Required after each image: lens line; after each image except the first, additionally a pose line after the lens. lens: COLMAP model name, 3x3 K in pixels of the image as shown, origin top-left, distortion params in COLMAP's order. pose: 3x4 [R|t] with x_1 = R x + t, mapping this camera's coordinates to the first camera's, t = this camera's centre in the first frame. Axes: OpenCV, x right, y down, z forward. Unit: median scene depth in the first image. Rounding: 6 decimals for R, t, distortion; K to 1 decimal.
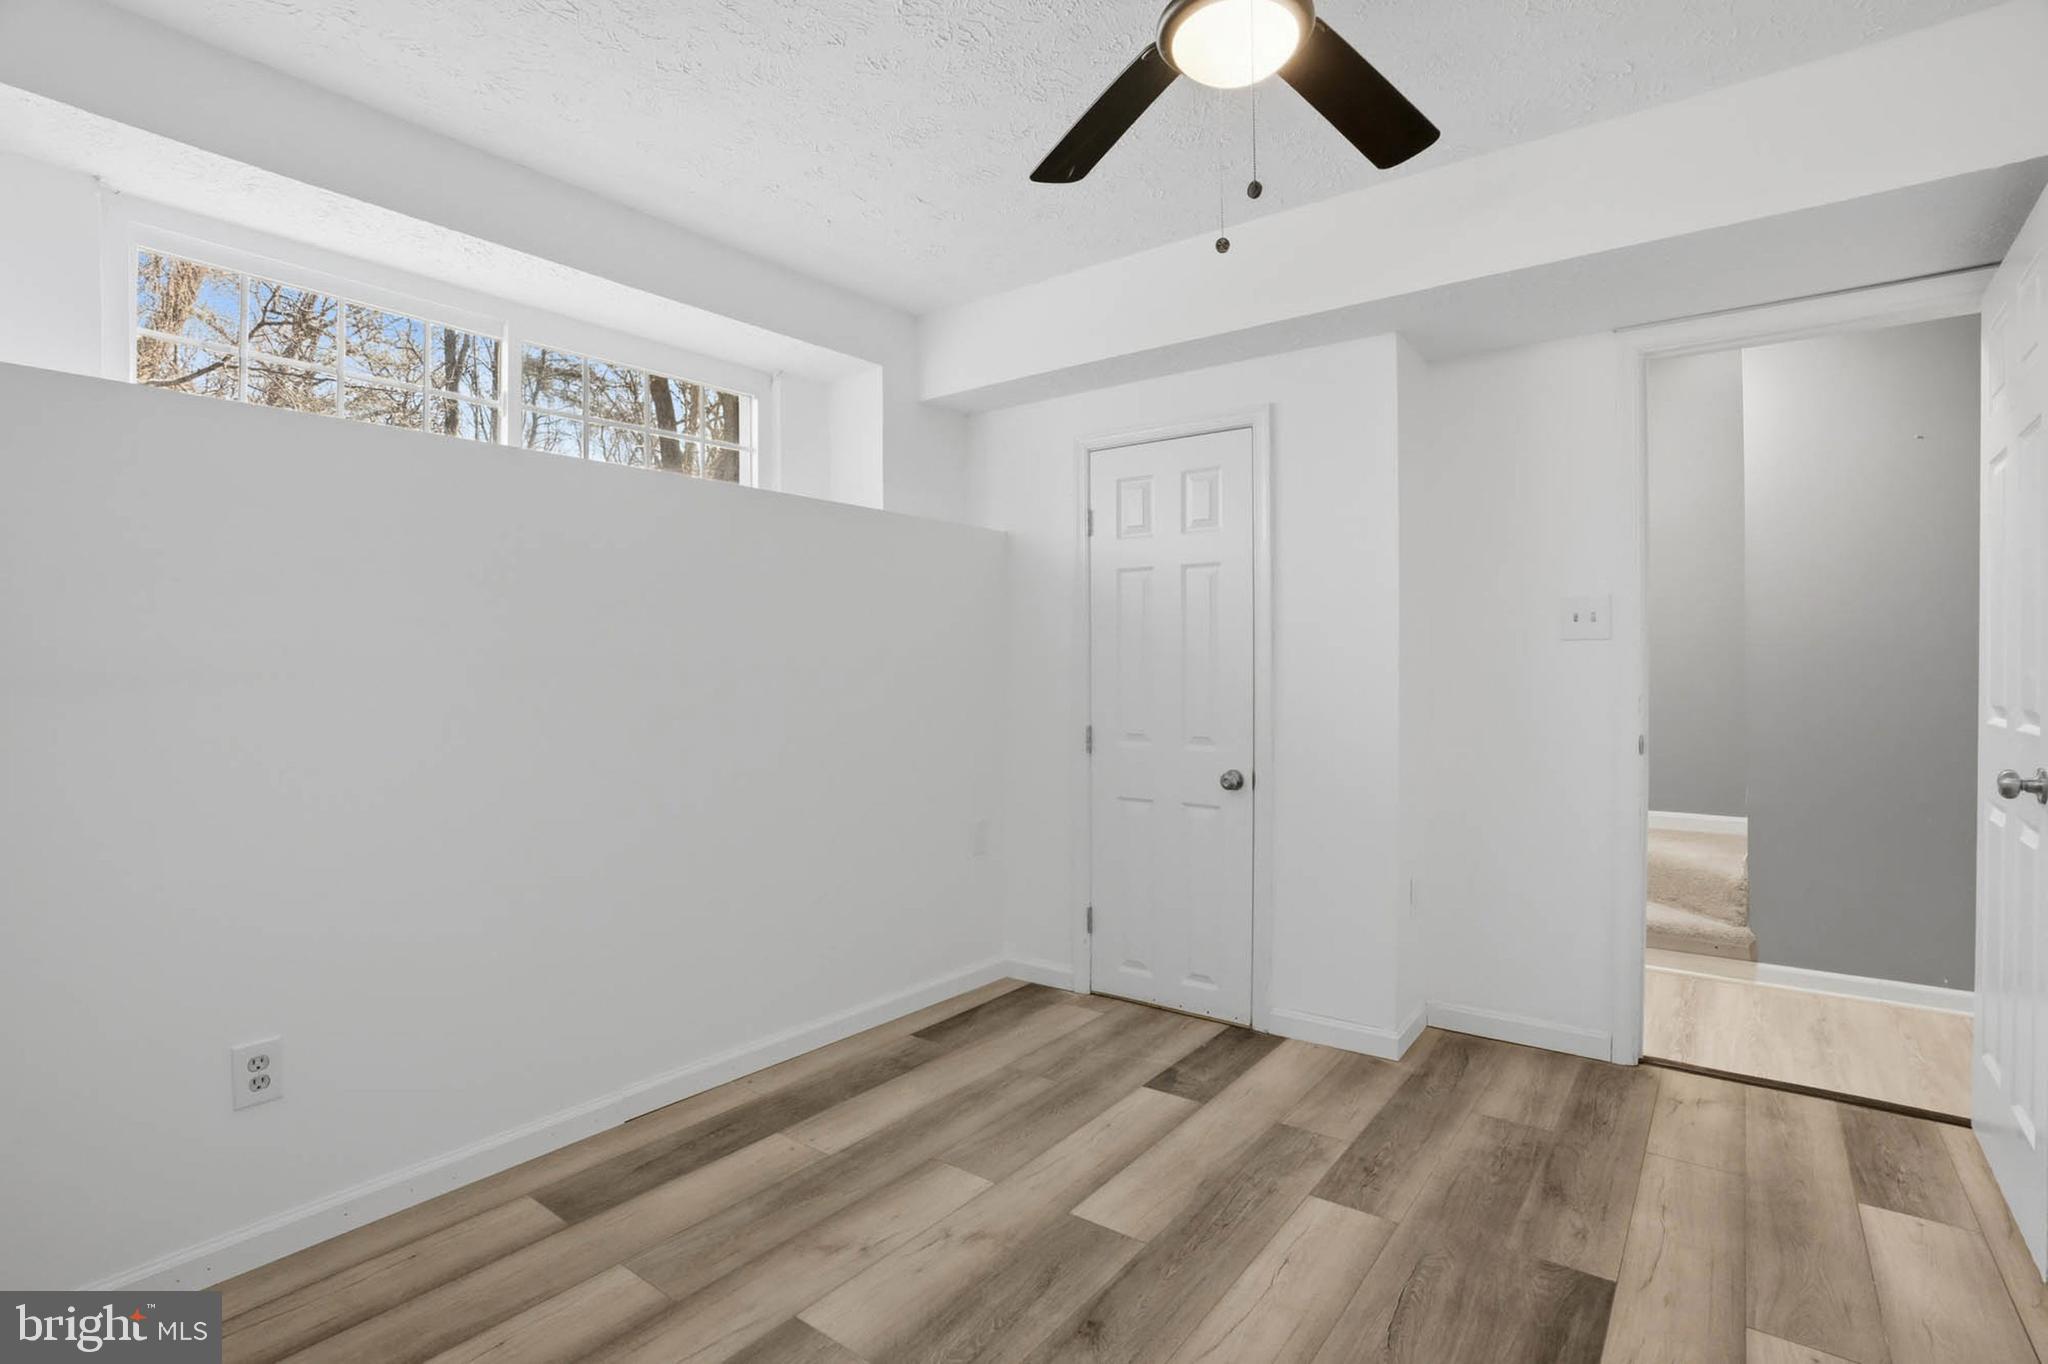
lens RADIAL K [[965.6, 0, 1031.2], [0, 965.6, 669.9], [0, 0, 1]] dist [-0.037290, 0.009491]
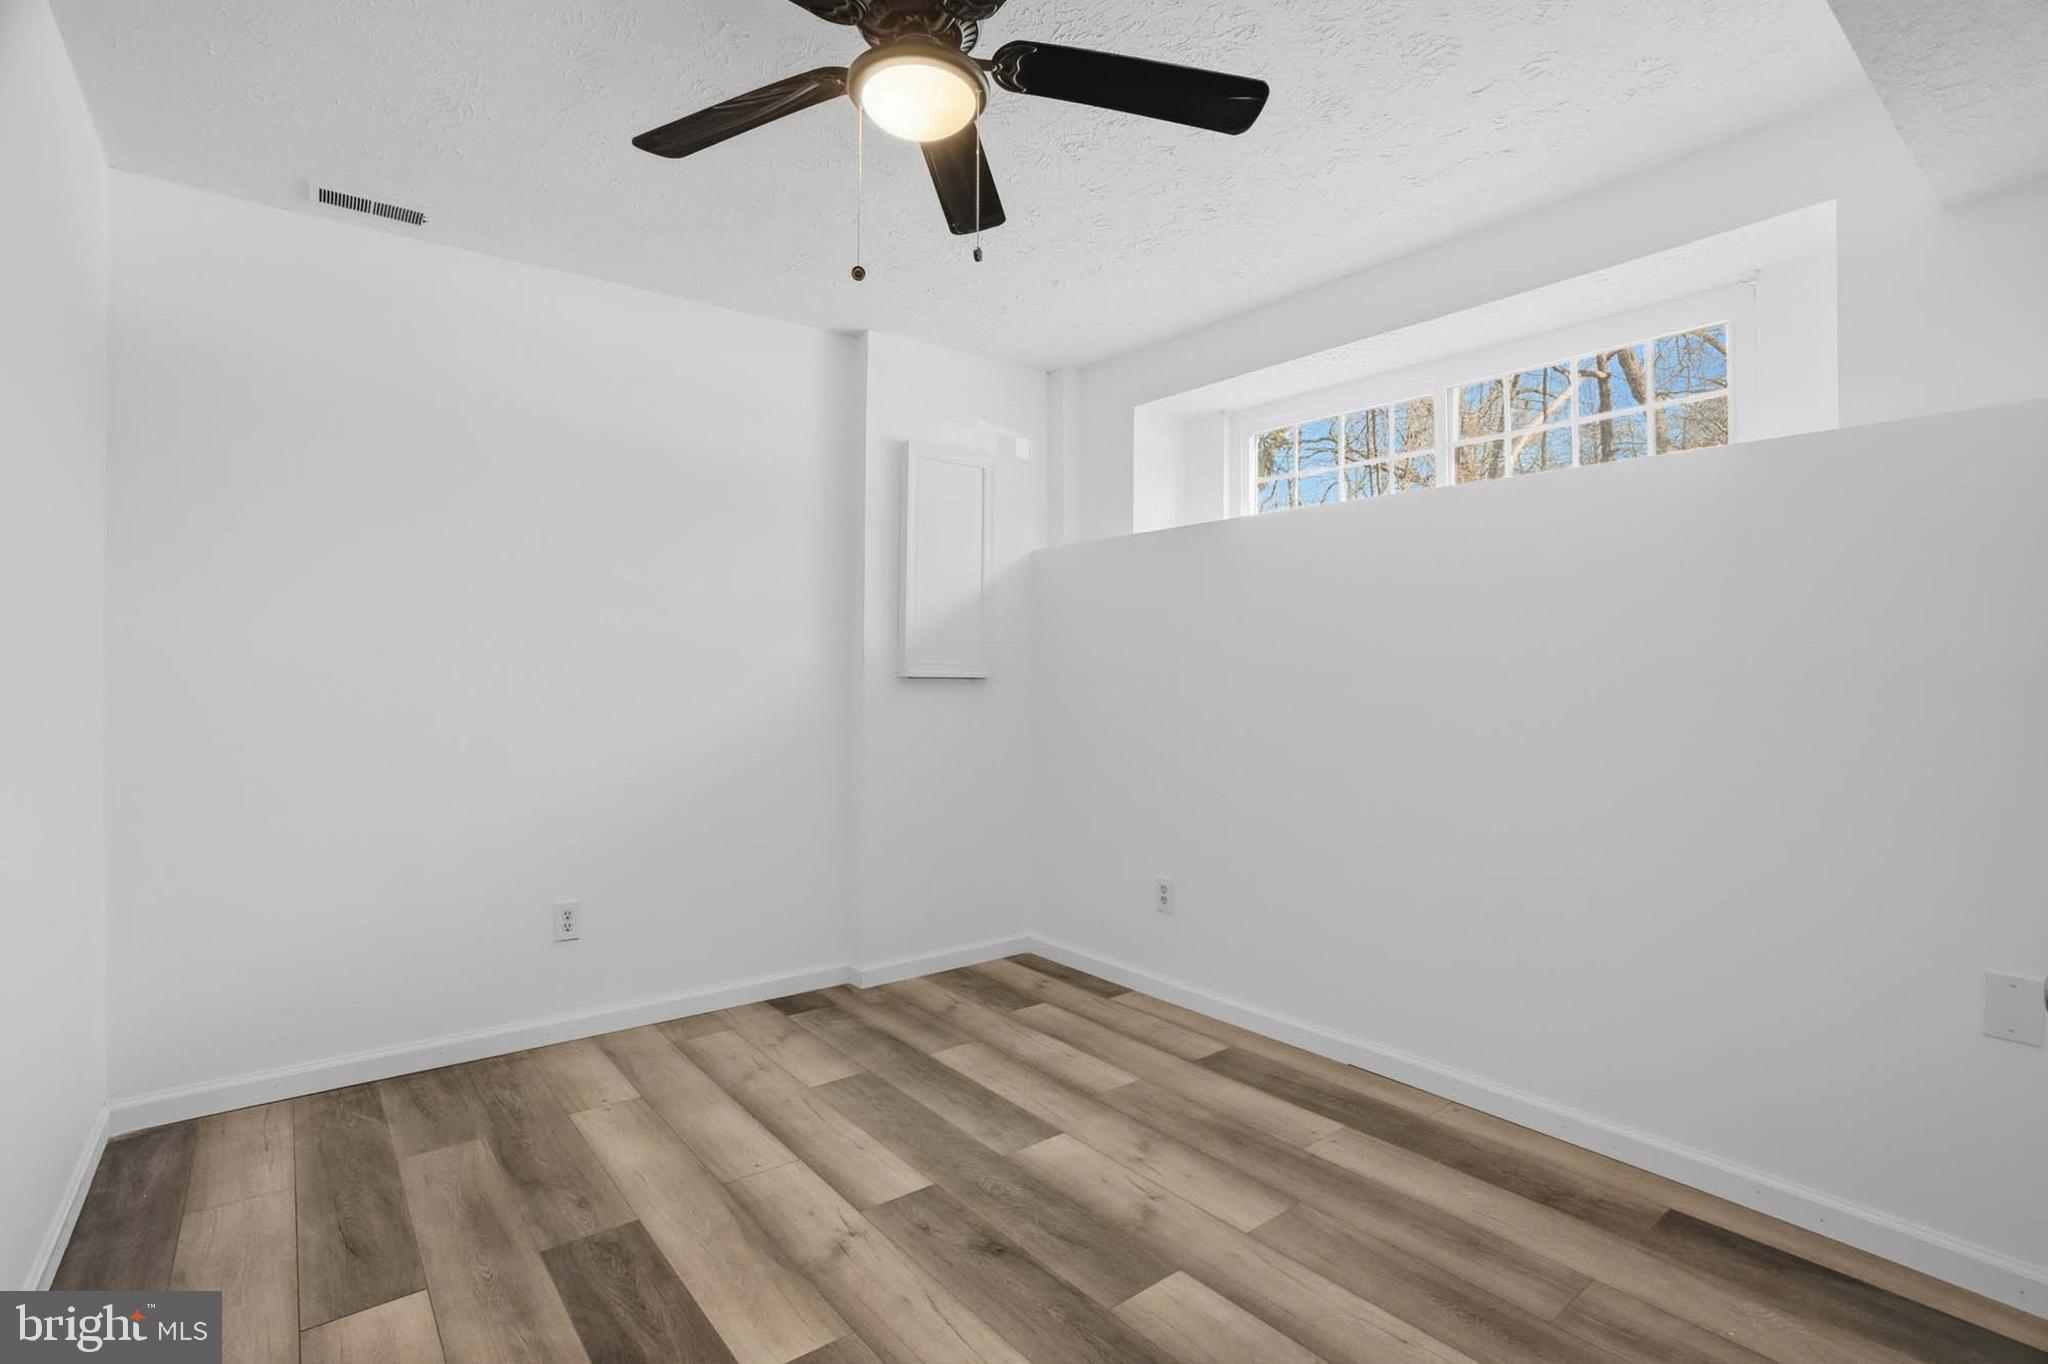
lens RADIAL K [[965.6, 0, 1031.5], [0, 965.6, 682.3], [0, 0, 1]] dist [-0.037290, 0.009491]
pose [[-0.231340, 0.011424, -0.972806, 0.950829], [-0.003994, 0.999911, 0.012692, -0.007064], [0.972865, 0.006822, -0.231274, 1.062306]]
